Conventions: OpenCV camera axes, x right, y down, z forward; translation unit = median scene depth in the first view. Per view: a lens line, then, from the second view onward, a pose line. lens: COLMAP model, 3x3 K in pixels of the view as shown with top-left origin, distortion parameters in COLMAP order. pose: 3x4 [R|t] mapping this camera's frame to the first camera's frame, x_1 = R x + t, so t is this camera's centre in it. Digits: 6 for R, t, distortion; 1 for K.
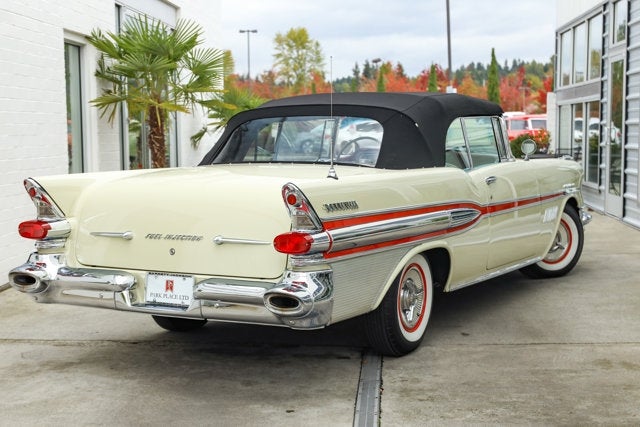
lens RADIAL K [[1041.8, 0, 317.8], [0, 1041.8, 215.8], [0, 0, 1]] dist [-0.014581, 0.000000]
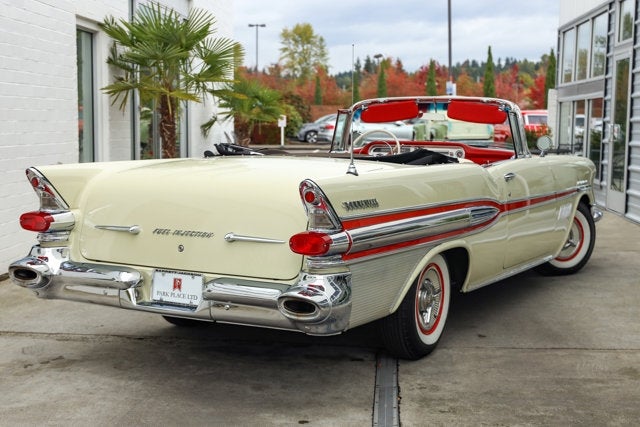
lens RADIAL K [[981.5, 0, 322.5], [0, 981.5, 213.8], [0, 0, 1]] dist [-0.014809, 0.000000]
pose [[0.999810, 0.019087, 0.003897, -0.014284], [-0.019134, 0.999740, 0.012383, -0.009799], [-0.003660, -0.012455, 0.999916, 0.101967]]
